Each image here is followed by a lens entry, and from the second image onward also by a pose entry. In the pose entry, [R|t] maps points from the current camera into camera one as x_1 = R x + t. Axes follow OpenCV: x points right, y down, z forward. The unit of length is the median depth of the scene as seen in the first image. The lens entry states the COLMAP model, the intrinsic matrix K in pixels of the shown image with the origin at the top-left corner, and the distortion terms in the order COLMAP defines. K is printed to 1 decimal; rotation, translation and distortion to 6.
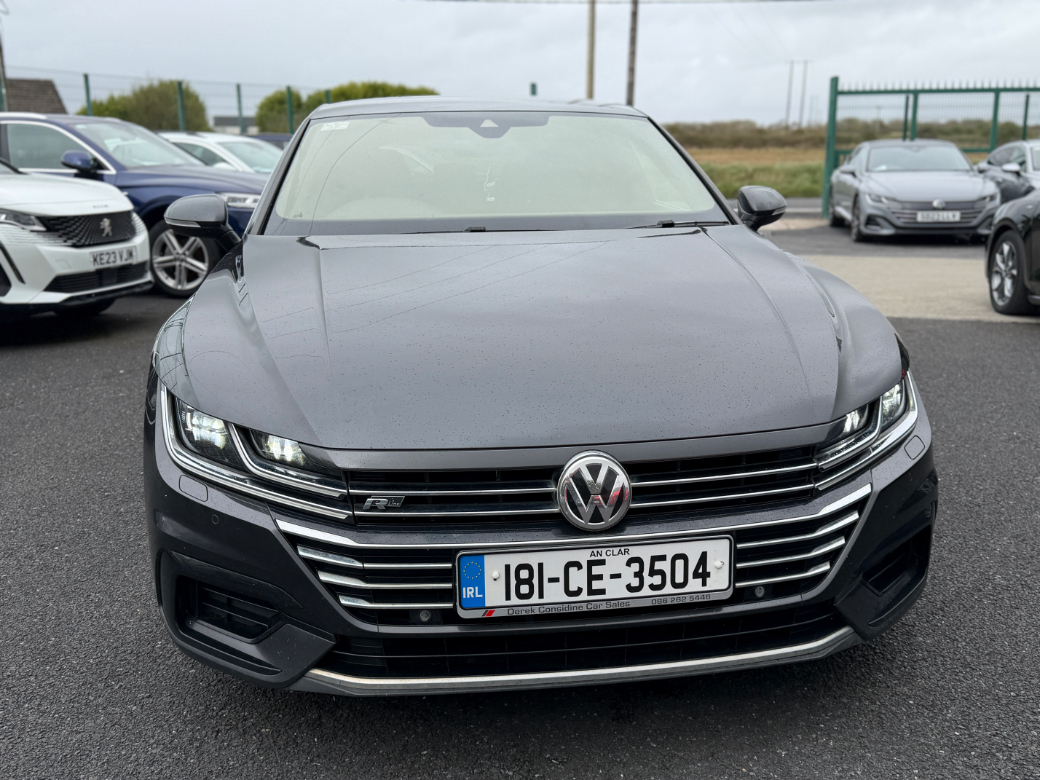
lens RADIAL K [[1034.0, 0, 520.0], [0, 1034.0, 390.0], [0, 0, 1]] dist [0.023403, -0.019257]
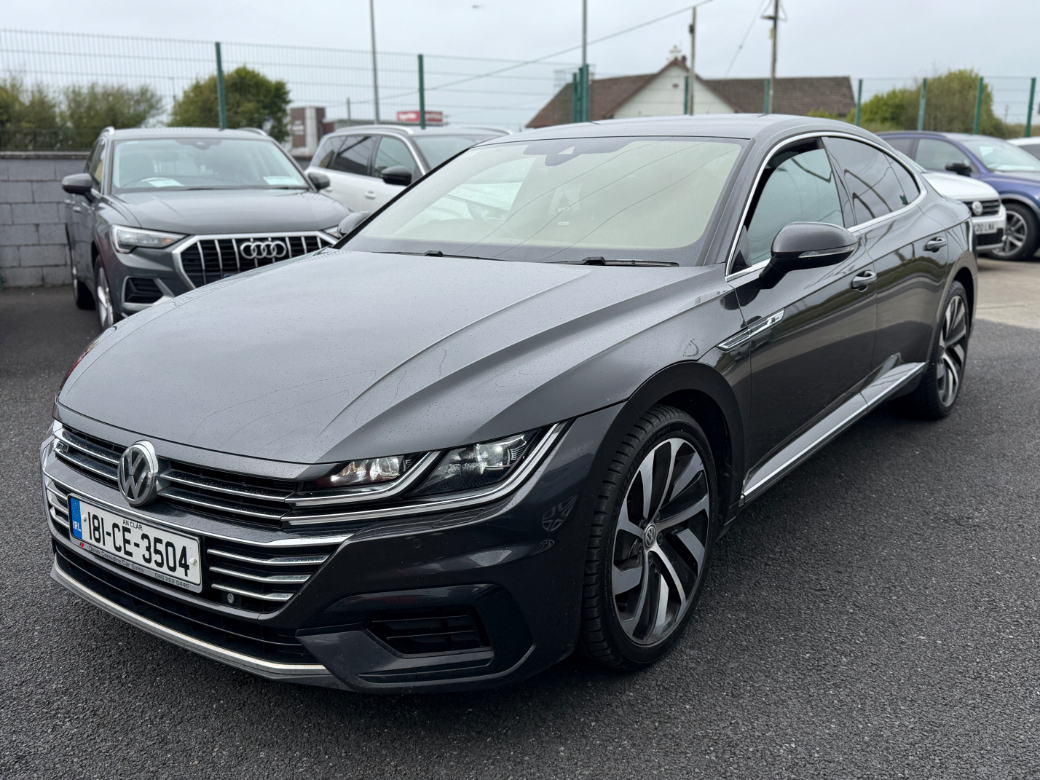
lens RADIAL K [[1034.0, 0, 520.0], [0, 1034.0, 390.0], [0, 0, 1]] dist [0.023403, -0.019257]
pose [[0.693853, 0.160340, -0.702039, 1.237222], [-0.151446, 0.985584, 0.075420, -0.163085], [0.704011, 0.053991, 0.708133, 0.433196]]
